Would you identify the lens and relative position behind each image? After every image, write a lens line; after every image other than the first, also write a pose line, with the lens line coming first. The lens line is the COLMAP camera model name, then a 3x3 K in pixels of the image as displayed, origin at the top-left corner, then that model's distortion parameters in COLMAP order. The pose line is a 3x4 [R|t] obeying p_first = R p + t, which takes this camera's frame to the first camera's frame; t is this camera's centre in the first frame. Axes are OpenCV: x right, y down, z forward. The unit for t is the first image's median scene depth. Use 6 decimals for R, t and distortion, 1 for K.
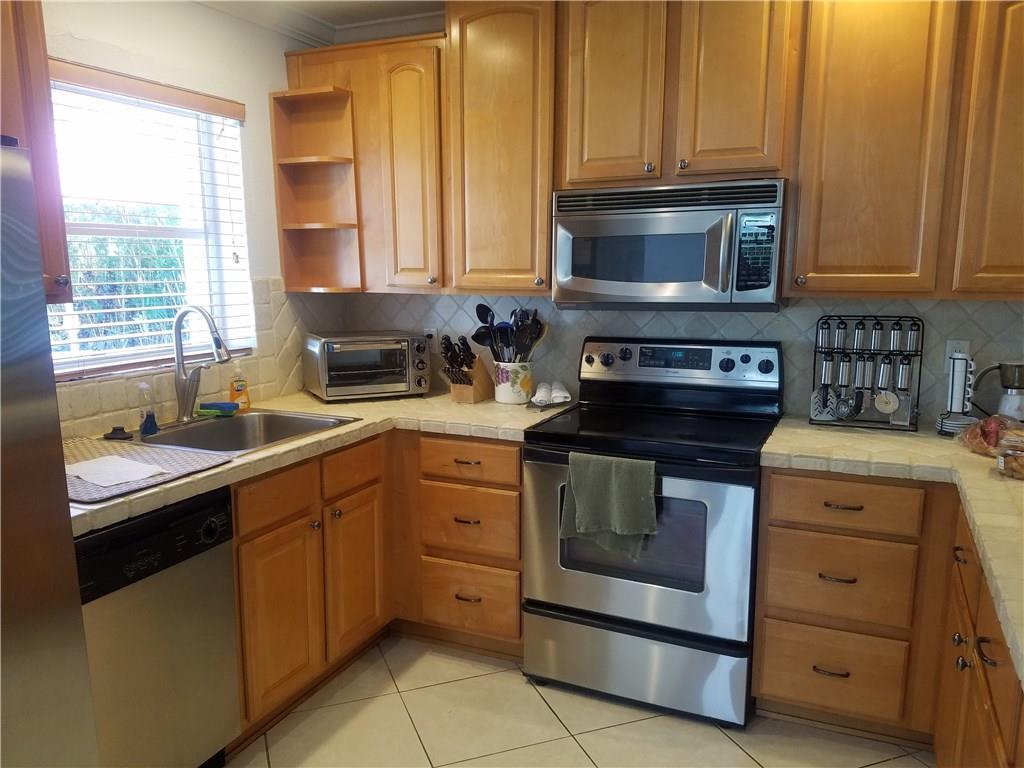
lens RADIAL K [[816.3, 0, 508.5], [0, 816.3, 424.2], [0, 0, 1]] dist [0.175686, -0.253934]
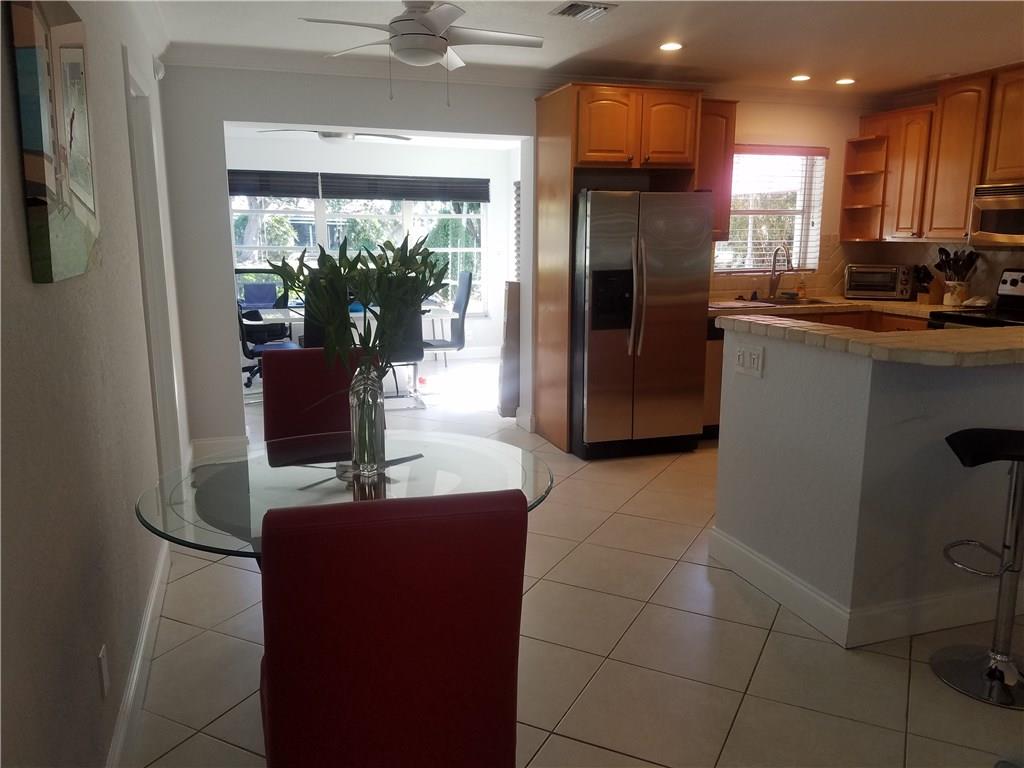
lens RADIAL K [[768.8, 0, 511.2], [0, 768.8, 398.0], [0, 0, 1]] dist [0.084694, -0.141220]
pose [[0.665902, 0.156141, -0.729517, 0.623011], [-0.143811, 0.986379, 0.079847, 0.171834], [0.732047, 0.051742, 0.679286, -0.796884]]
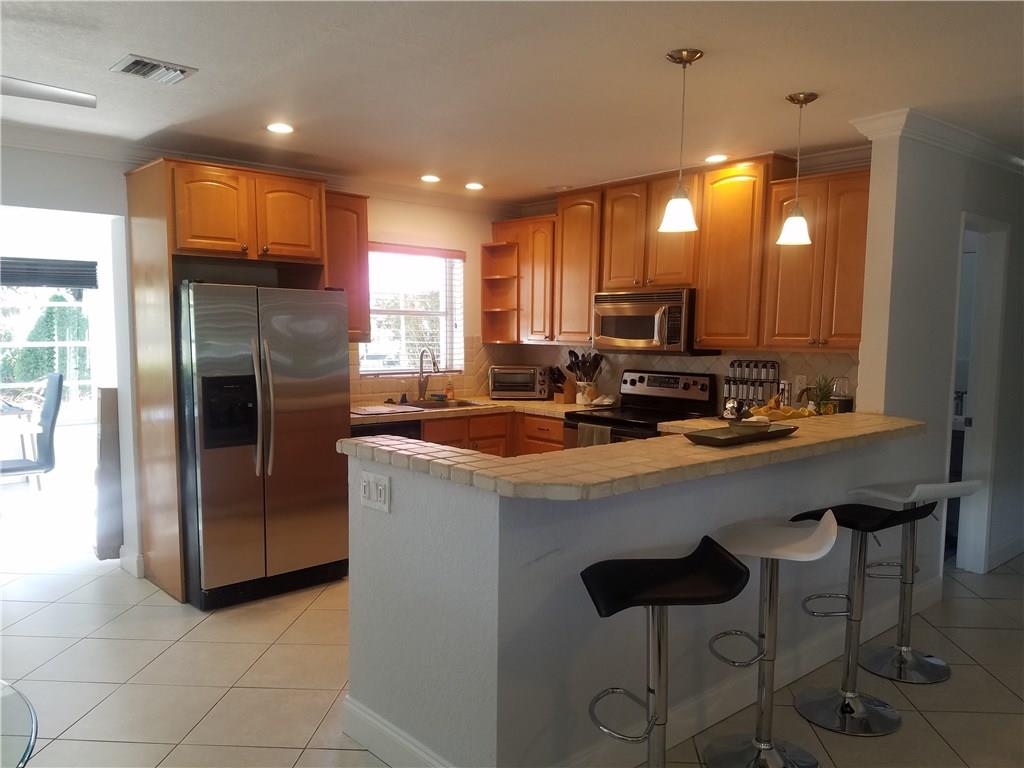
lens RADIAL K [[788.8, 0, 514.2], [0, 788.8, 423.4], [0, 0, 1]] dist [0.176384, -0.384554]
pose [[0.912205, 0.061219, -0.405134, 0.588370], [-0.092397, 0.994041, -0.057833, 0.134463], [0.399180, 0.090189, 0.912426, -0.675205]]
